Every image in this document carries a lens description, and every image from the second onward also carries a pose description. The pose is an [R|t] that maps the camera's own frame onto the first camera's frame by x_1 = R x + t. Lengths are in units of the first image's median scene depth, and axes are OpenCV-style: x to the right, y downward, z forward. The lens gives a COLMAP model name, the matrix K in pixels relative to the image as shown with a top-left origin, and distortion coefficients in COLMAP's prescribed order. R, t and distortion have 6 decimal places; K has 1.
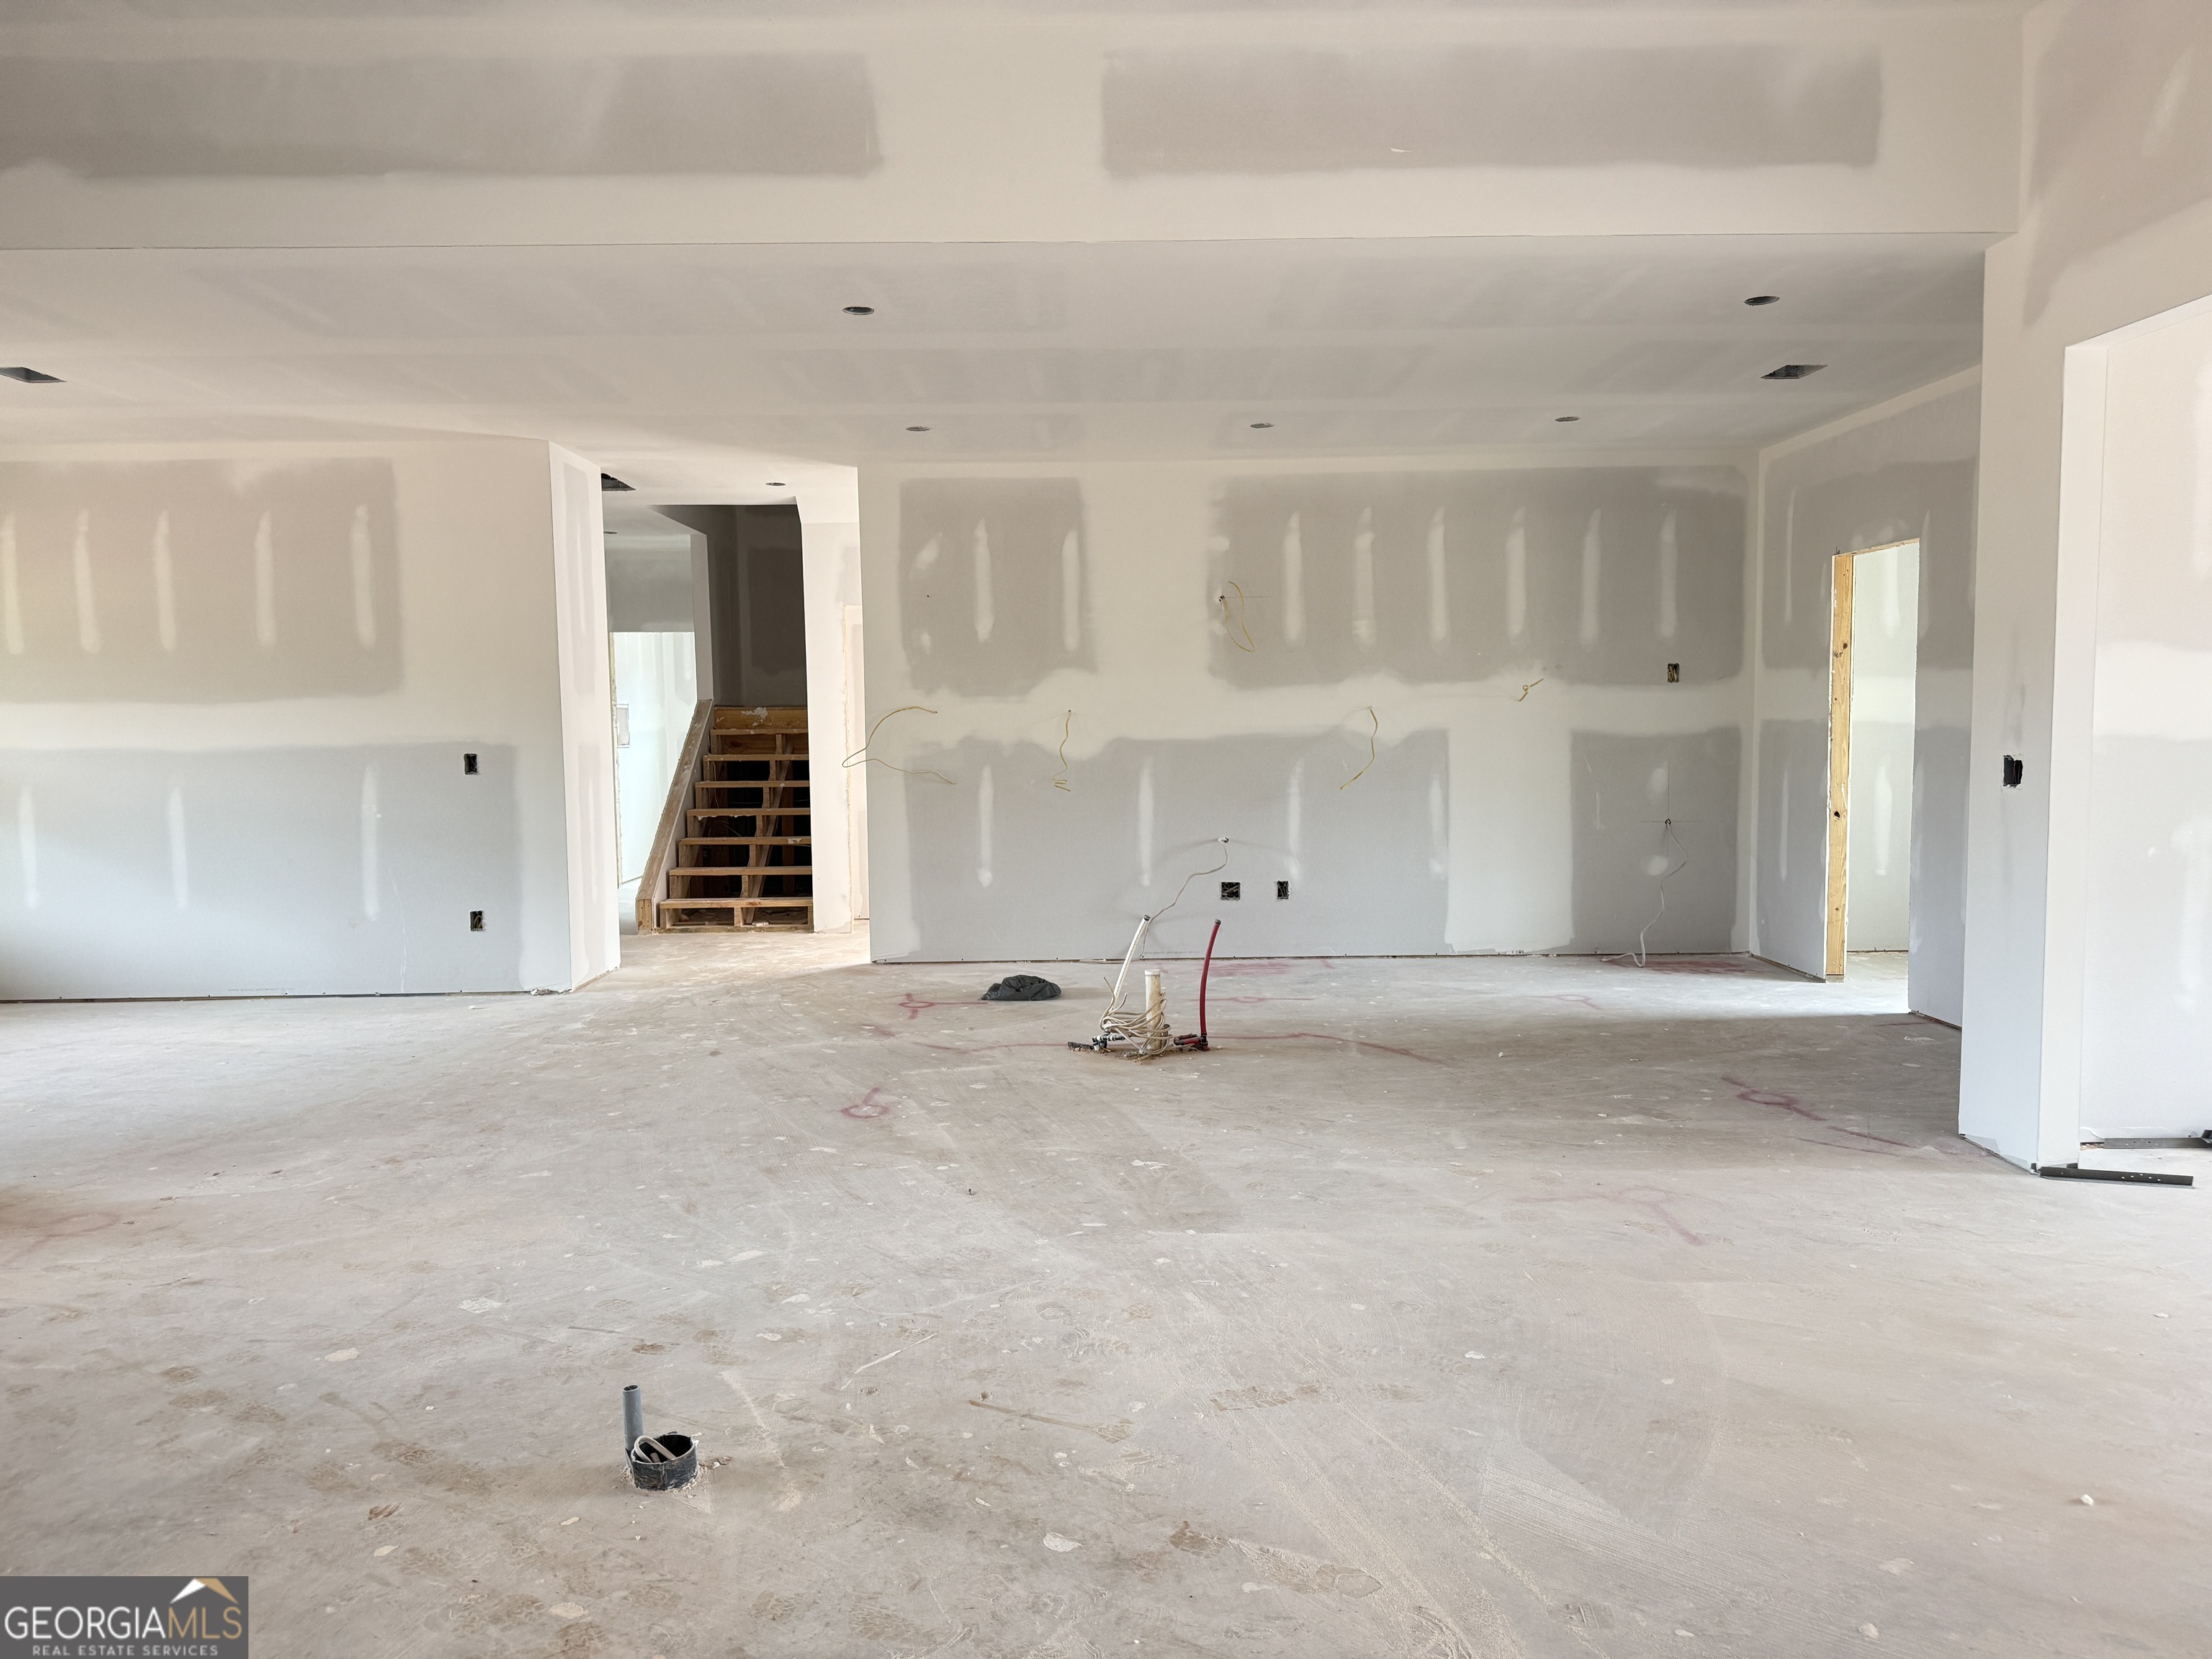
lens RADIAL K [[1540.7, 0, 1099.4], [0, 1540.7, 830.4], [0, 0, 1]] dist [0.122230, -0.185531]
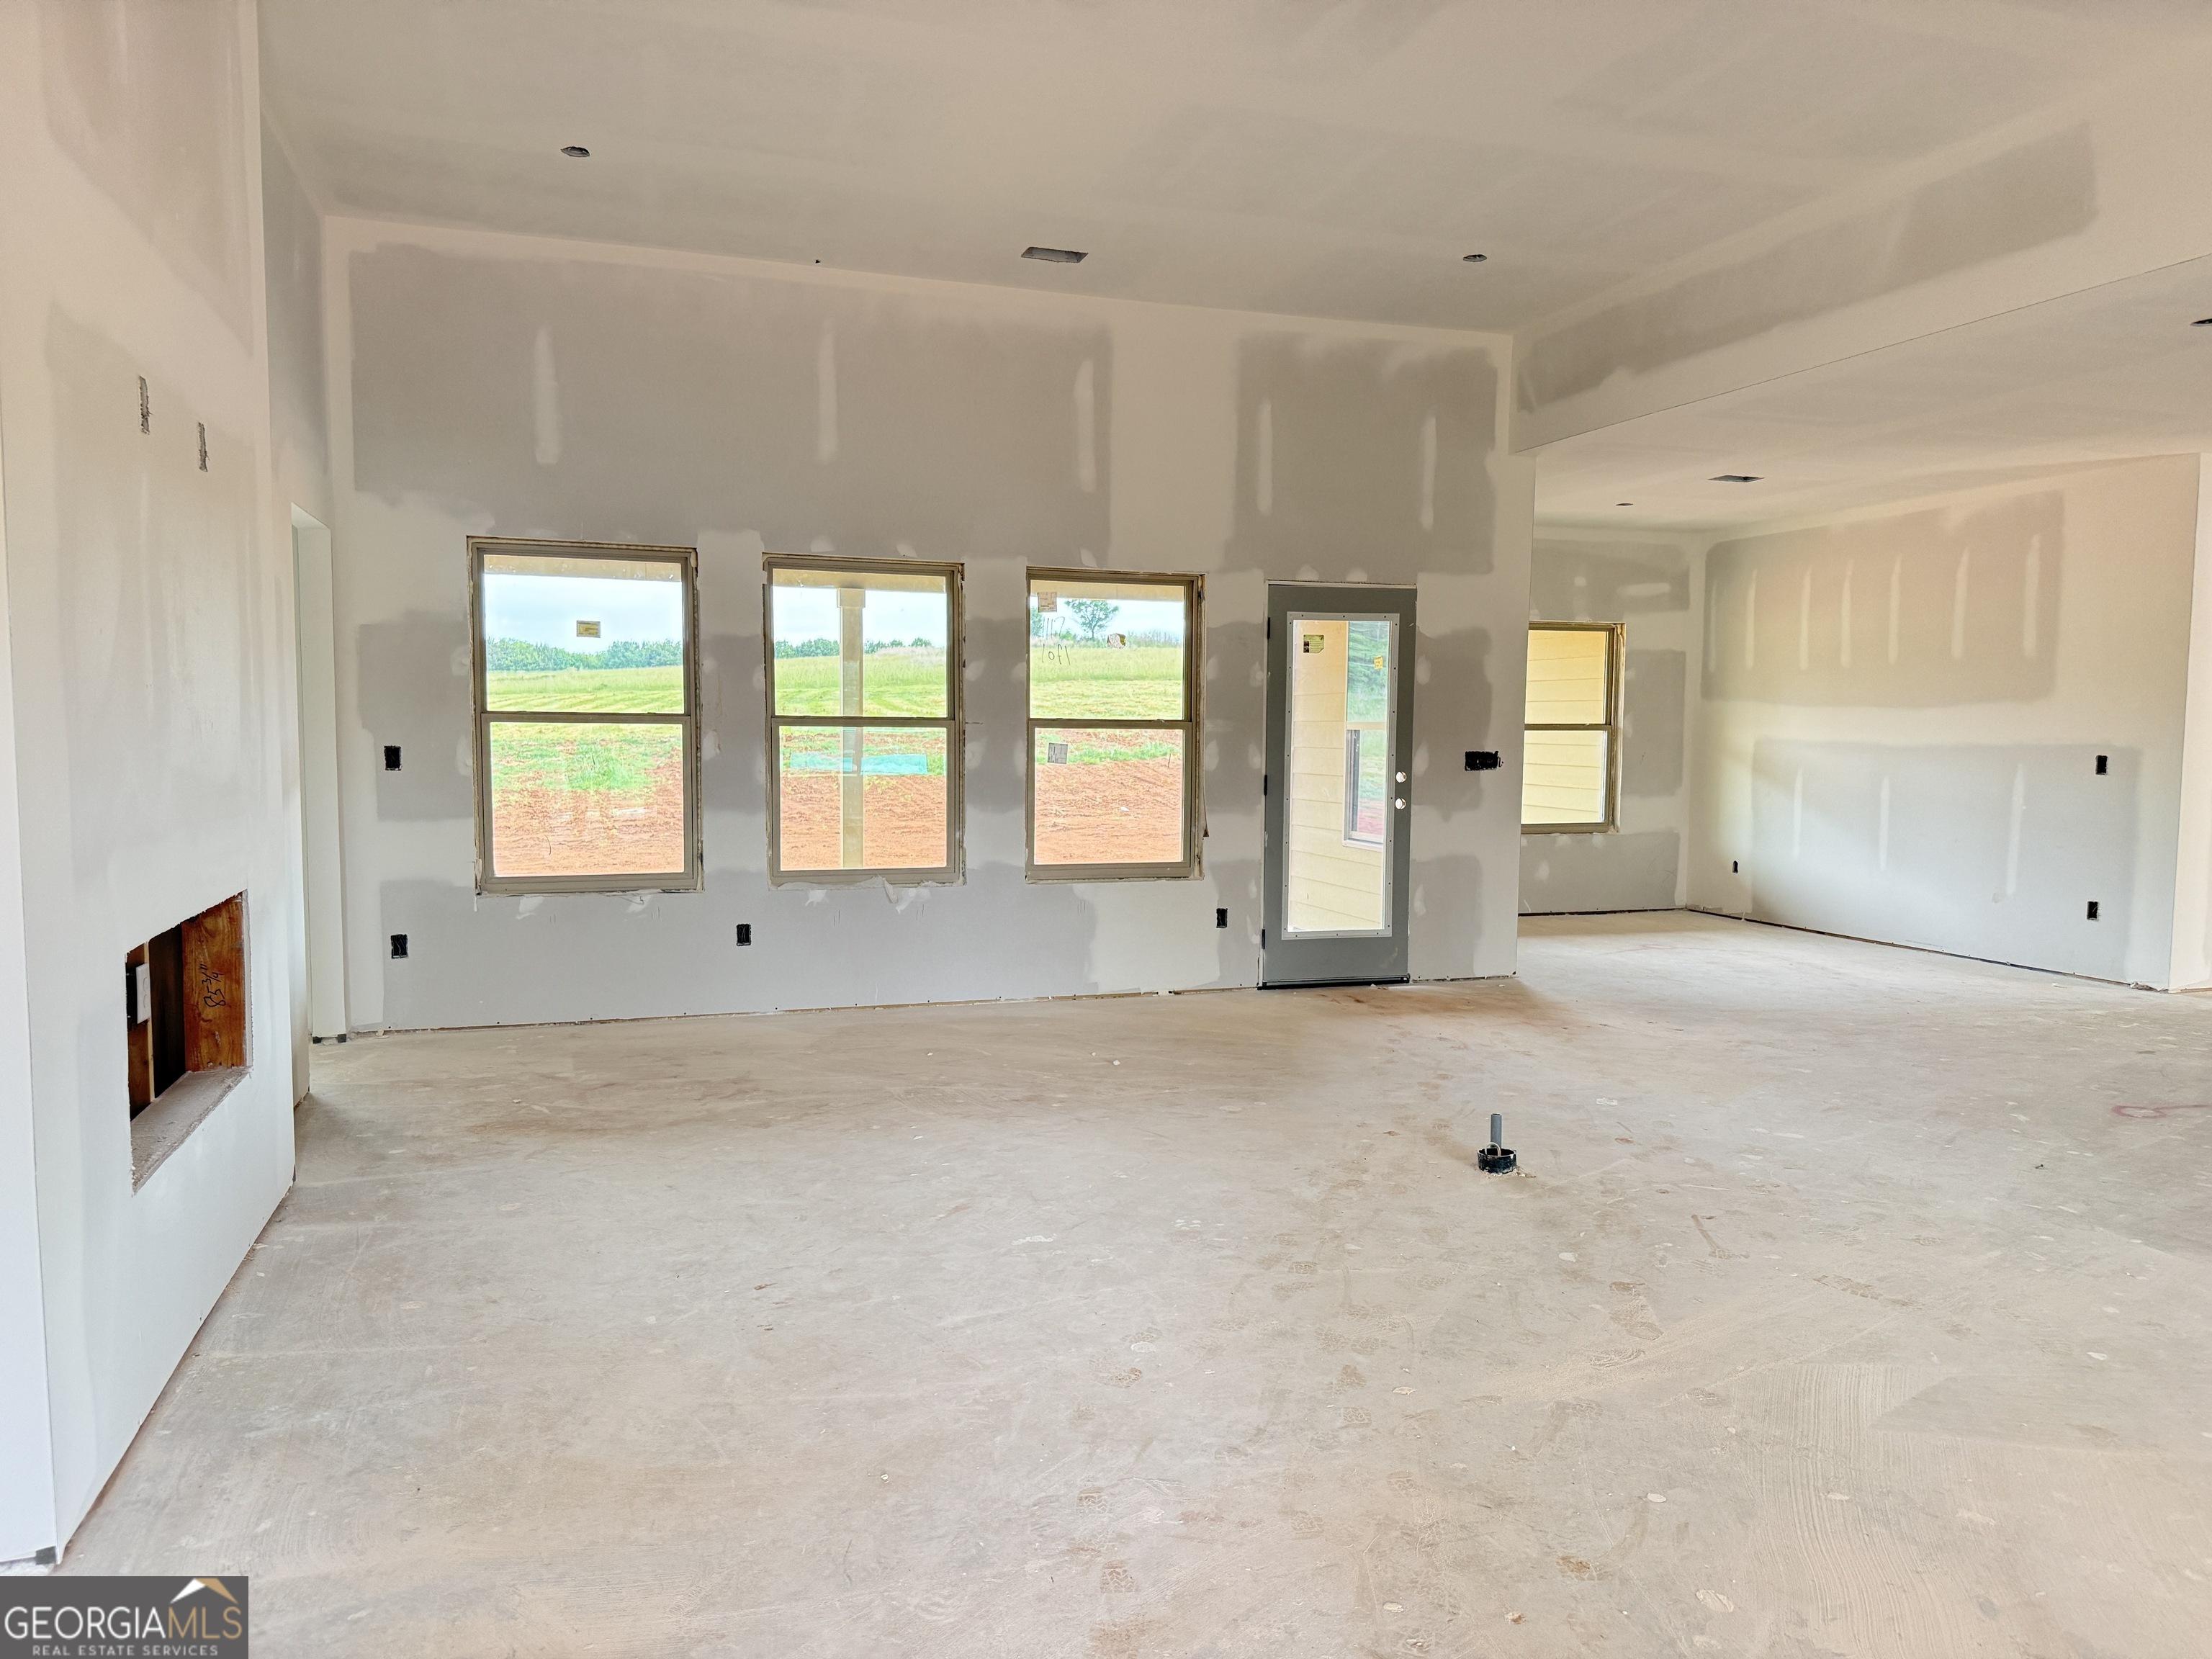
lens RADIAL K [[1531.3, 0, 1115.6], [0, 1531.3, 836.2], [0, 0, 1]] dist [0.112914, -0.167064]
pose [[0.307524, 0.083670, -0.947855, 0.696757], [-0.081464, 0.994784, 0.061382, -0.007468], [0.948047, 0.058340, 0.312736, 0.043084]]
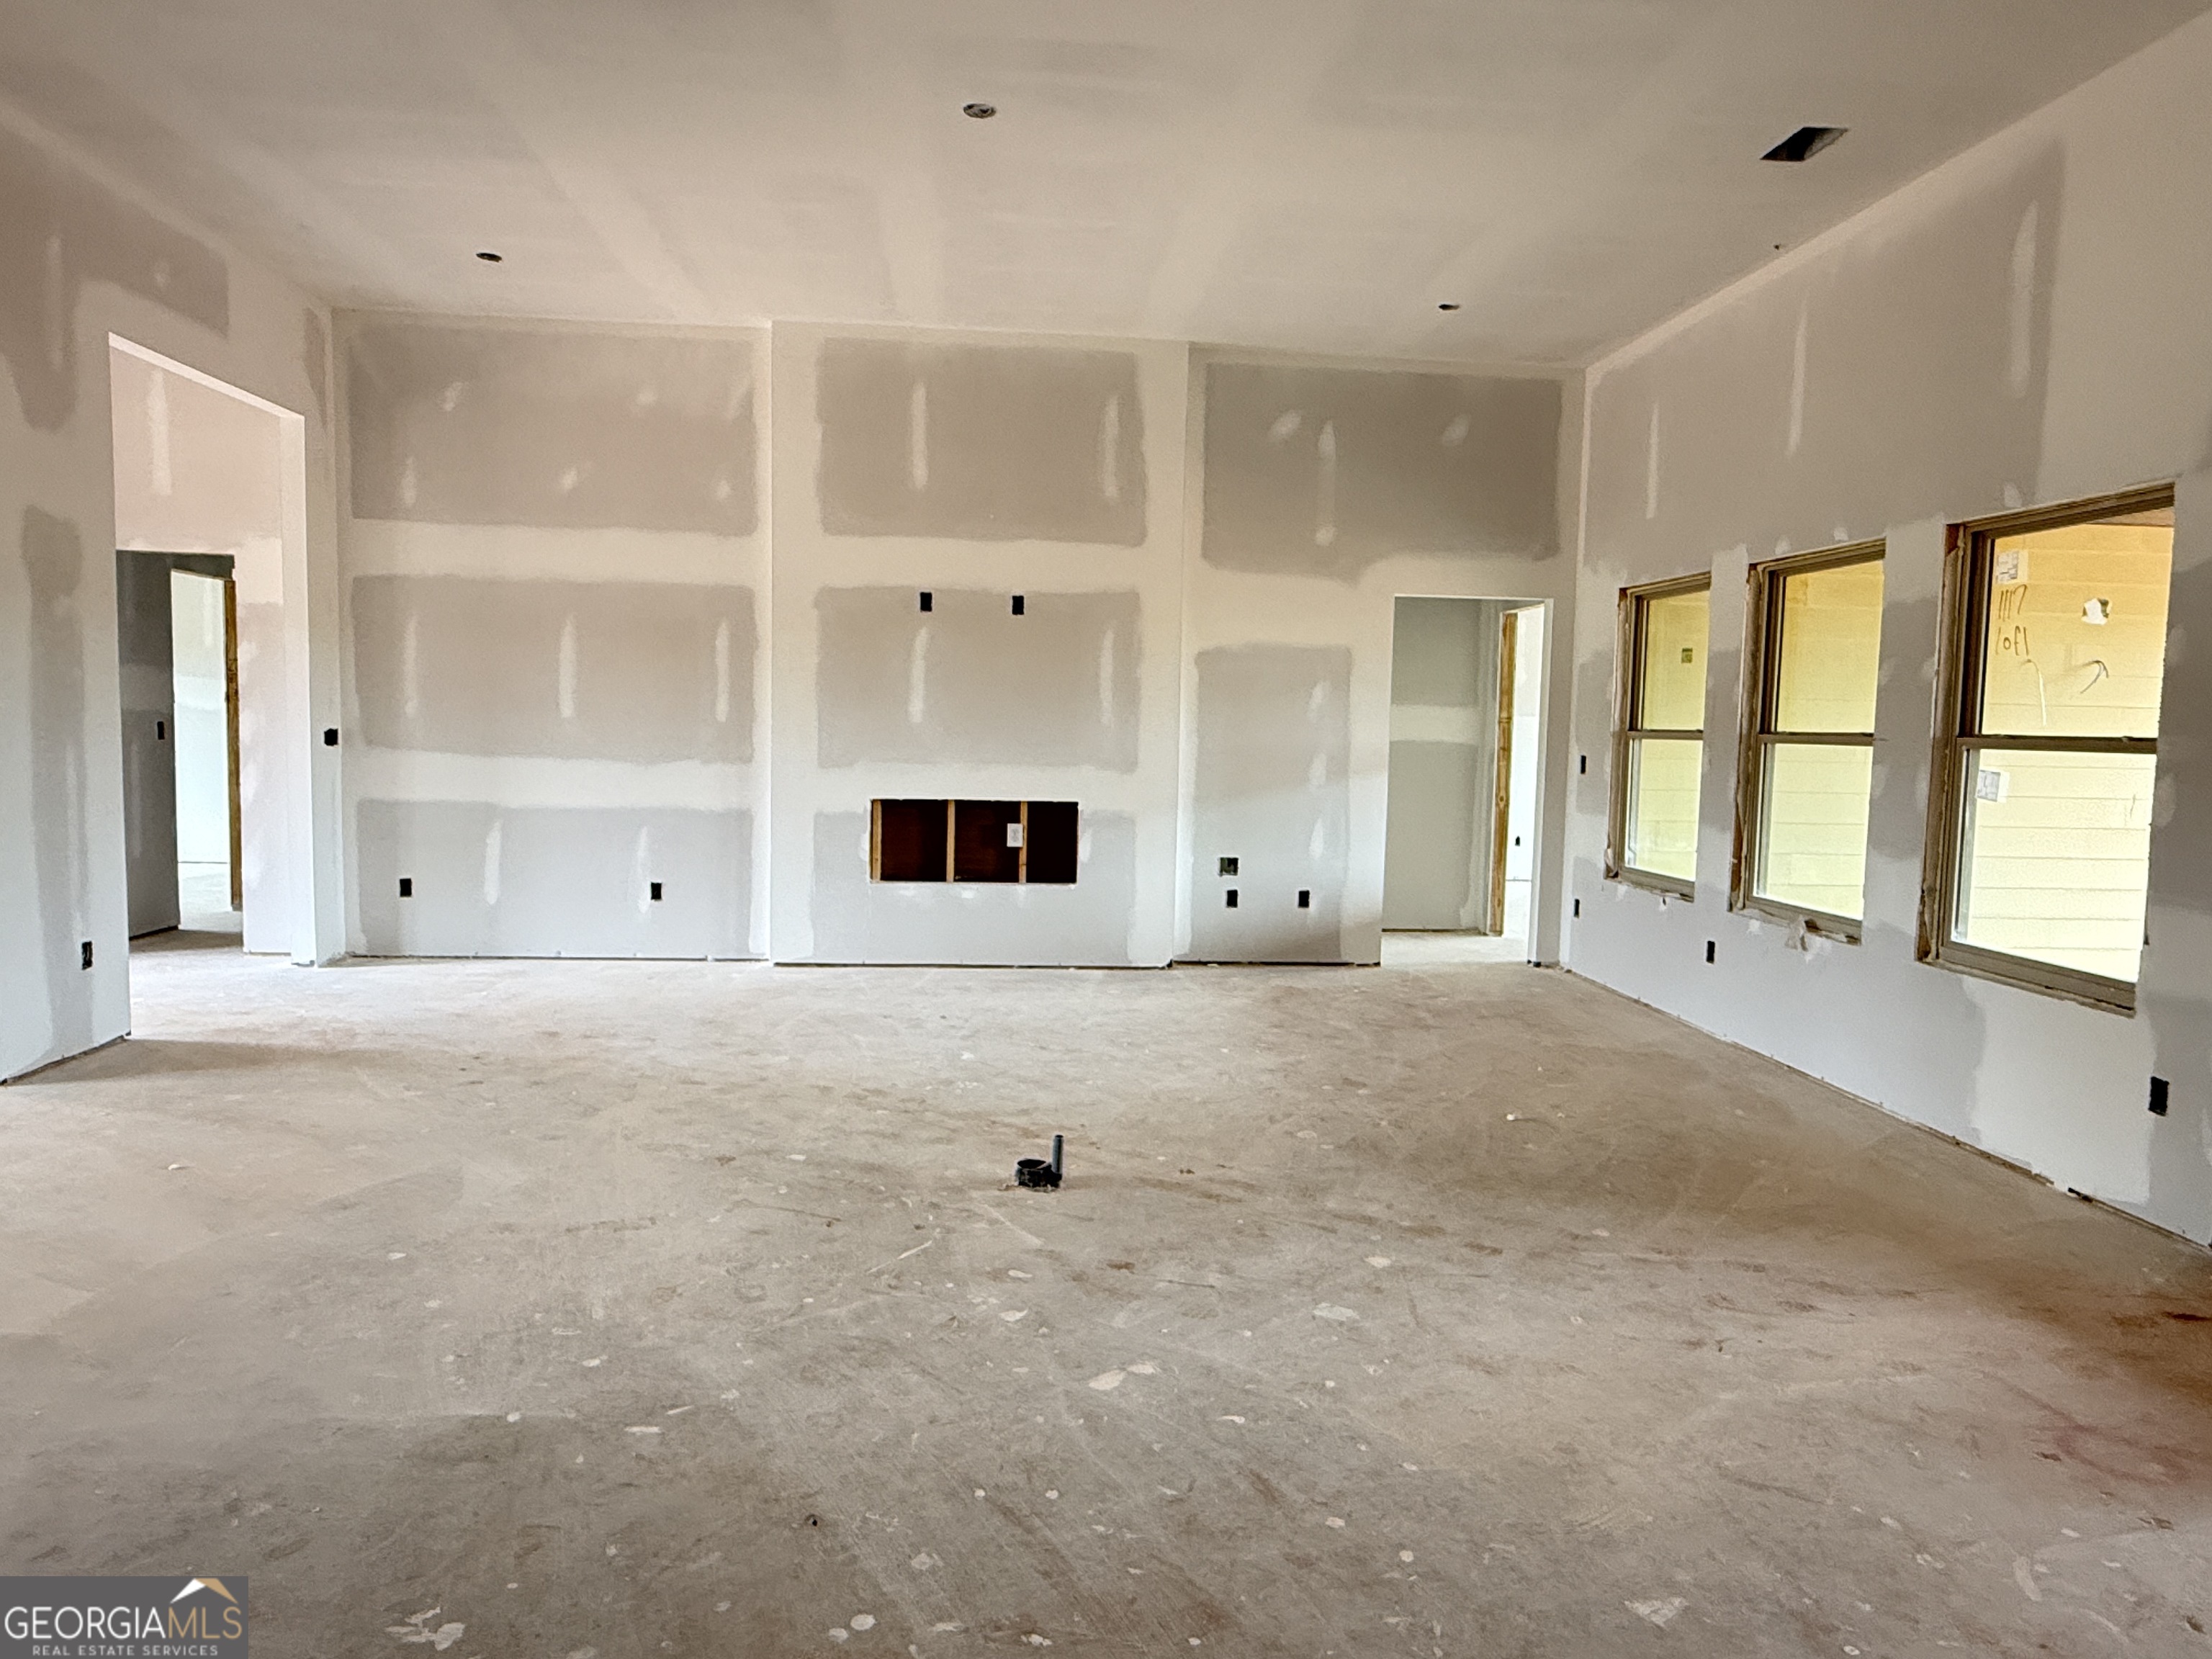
lens RADIAL K [[1356.3, 0, 1106.0], [0, 1356.3, 829.5], [0, 0, 1]] dist [-0.000187, -0.001133]
pose [[-0.996925, -0.005380, -0.078178, -0.146038], [-0.017305, 0.988127, 0.152663, -0.099203], [0.076428, 0.153547, -0.985181, 1.419210]]
